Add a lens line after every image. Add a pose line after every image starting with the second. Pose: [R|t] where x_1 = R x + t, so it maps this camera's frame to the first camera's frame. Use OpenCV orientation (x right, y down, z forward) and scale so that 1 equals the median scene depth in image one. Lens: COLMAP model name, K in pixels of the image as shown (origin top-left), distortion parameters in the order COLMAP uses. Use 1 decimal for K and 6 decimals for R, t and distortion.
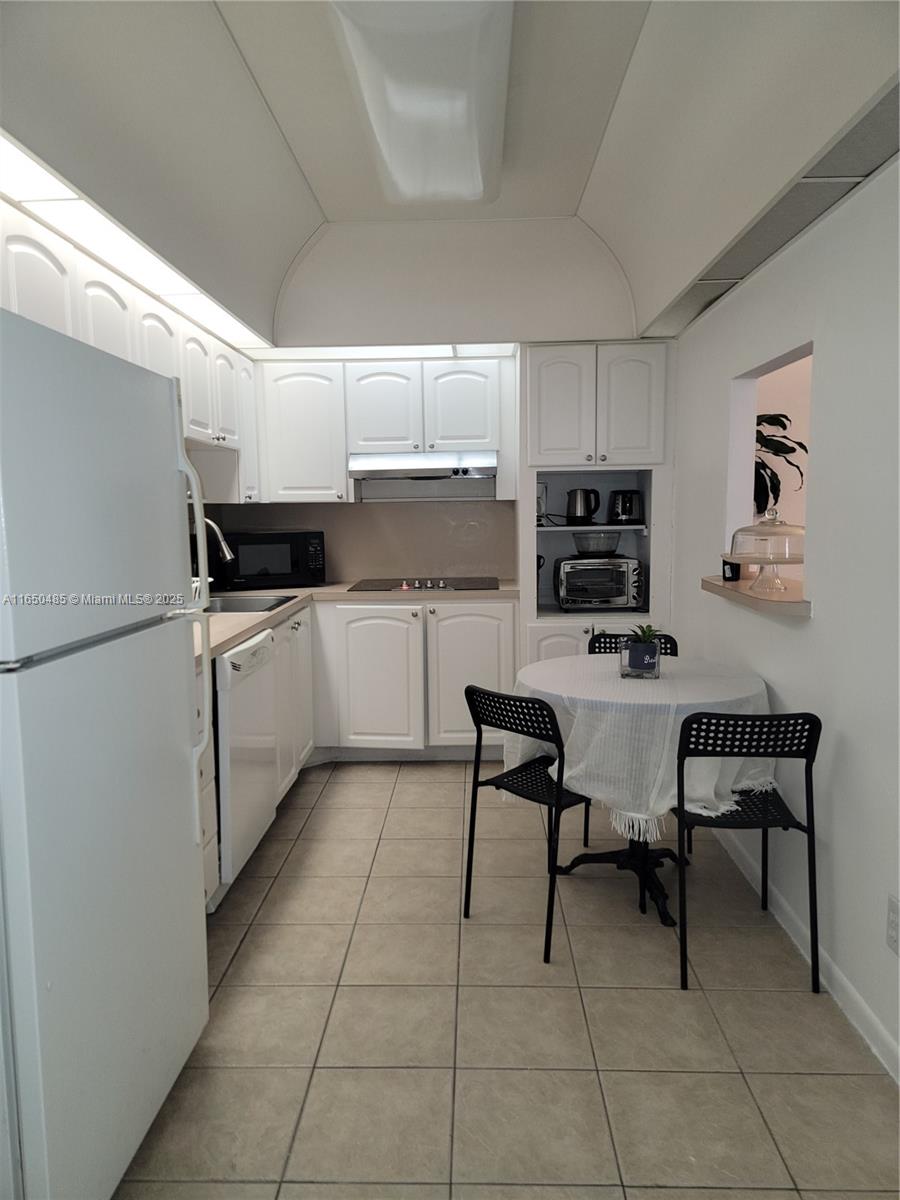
lens RADIAL K [[819.7, 0, 455.8], [0, 819.7, 595.1], [0, 0, 1]] dist [0.084712, -0.067238]
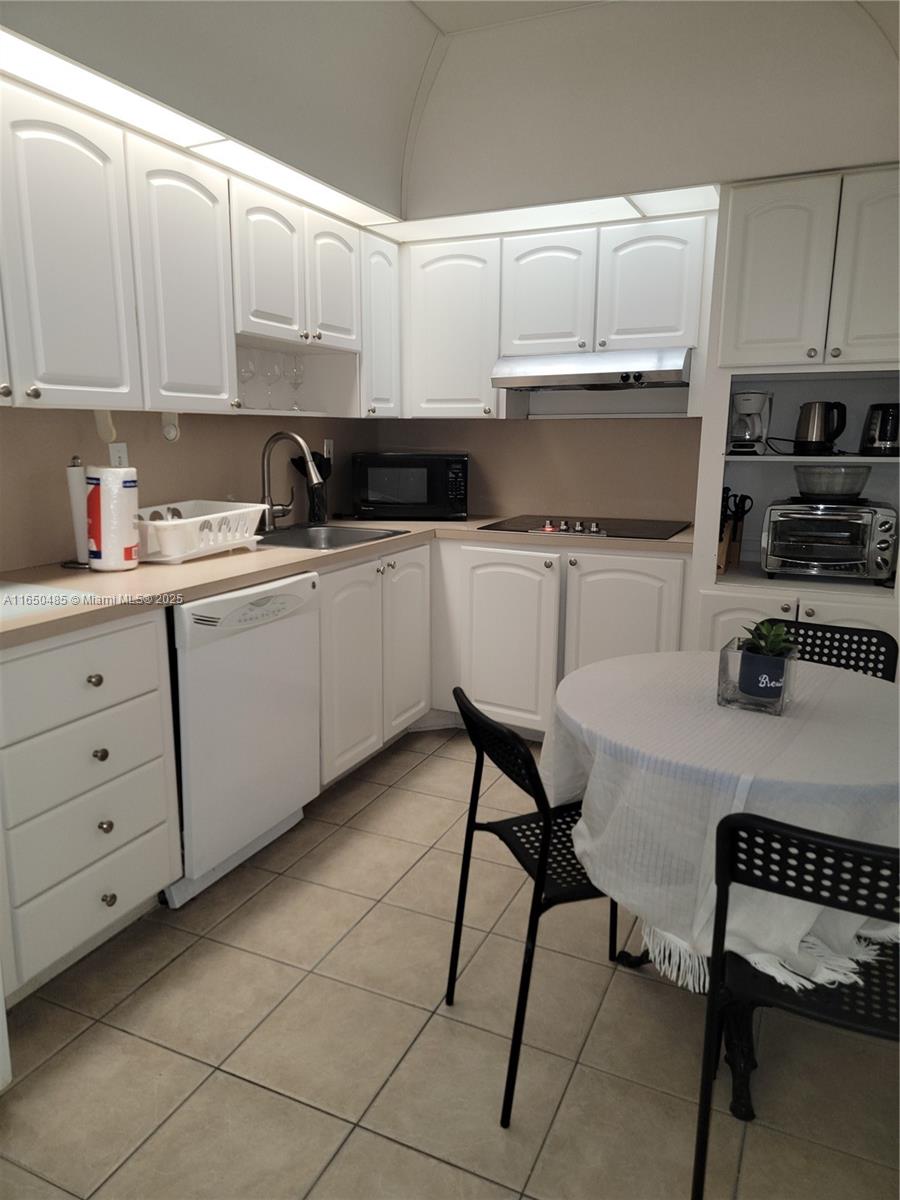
lens RADIAL K [[819.7, 0, 455.8], [0, 819.7, 595.1], [0, 0, 1]] dist [0.084712, -0.067238]
pose [[0.918229, 0.096054, -0.384225, 0.251989], [-0.060882, 0.992847, 0.102709, -0.033070], [0.391342, -0.070918, 0.917509, 0.358323]]
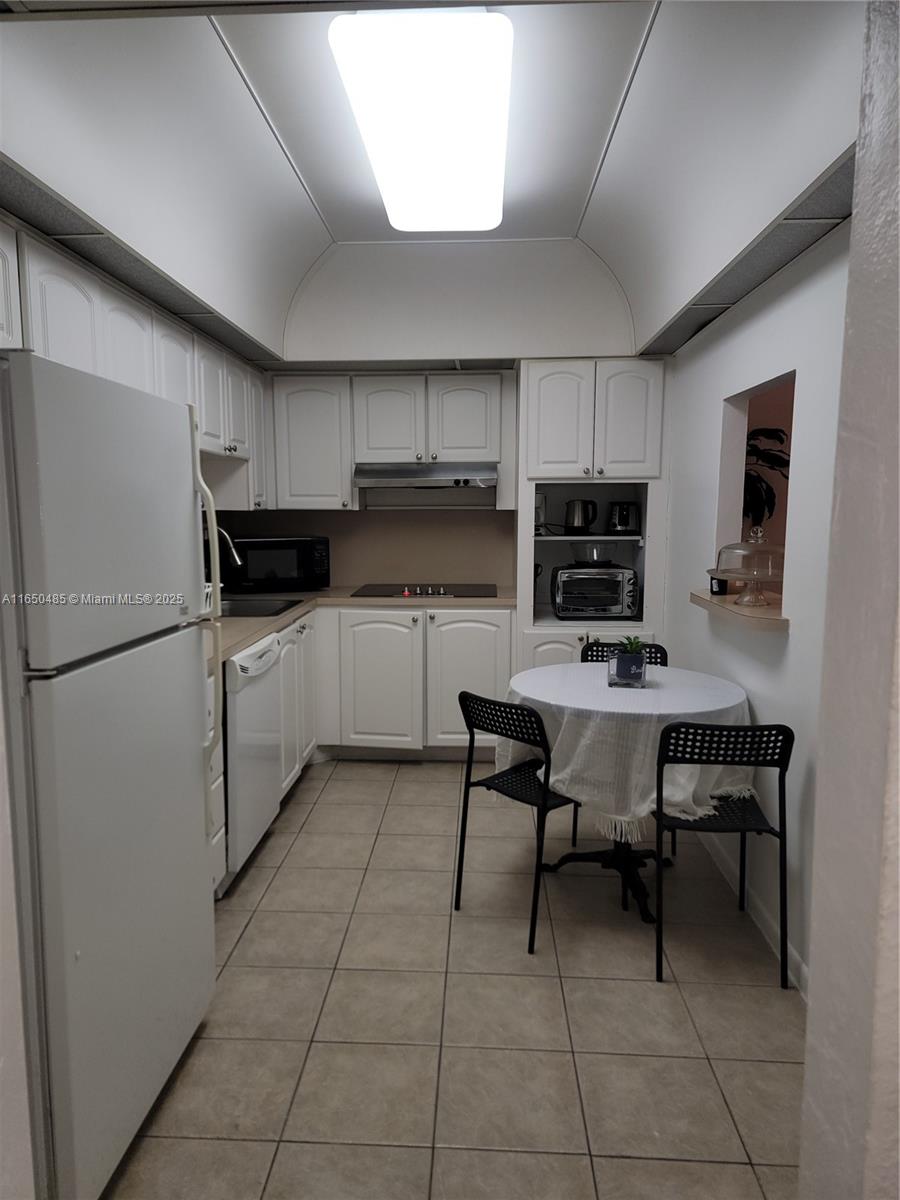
lens RADIAL K [[818.7, 0, 439.6], [0, 818.7, 605.4], [0, 0, 1]] dist [0.082388, -0.063031]
pose [[0.999514, 0.016591, -0.026390, 0.011700], [-0.016225, 0.999770, 0.014024, -0.014168], [0.026617, -0.013589, 0.999553, -0.050965]]
